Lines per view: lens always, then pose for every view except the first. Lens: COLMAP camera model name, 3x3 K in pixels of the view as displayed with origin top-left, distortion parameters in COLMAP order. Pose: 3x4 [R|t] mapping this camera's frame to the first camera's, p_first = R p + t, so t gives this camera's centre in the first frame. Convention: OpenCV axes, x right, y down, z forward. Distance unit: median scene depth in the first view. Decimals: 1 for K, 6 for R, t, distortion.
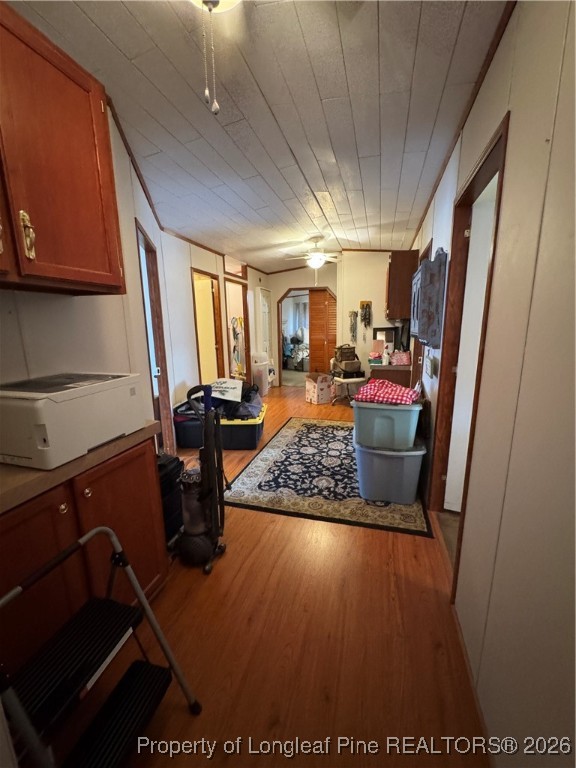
lens RADIAL K [[305.4, 0, 289.0], [0, 305.4, 383.4], [0, 0, 1]] dist [0.001704, -0.000129]
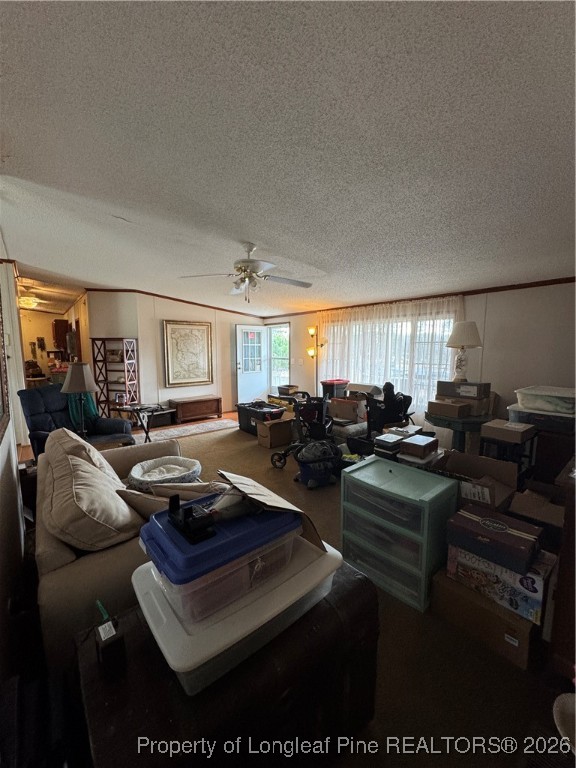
lens RADIAL K [[305.4, 0, 285.7], [0, 305.4, 380.1], [0, 0, 1]] dist [0.001704, -0.000129]
pose [[0.571192, -0.075739, 0.817315, -0.435266], [0.142594, 0.989750, -0.007935, 0.218126], [-0.808336, 0.121076, 0.576137, -1.250440]]
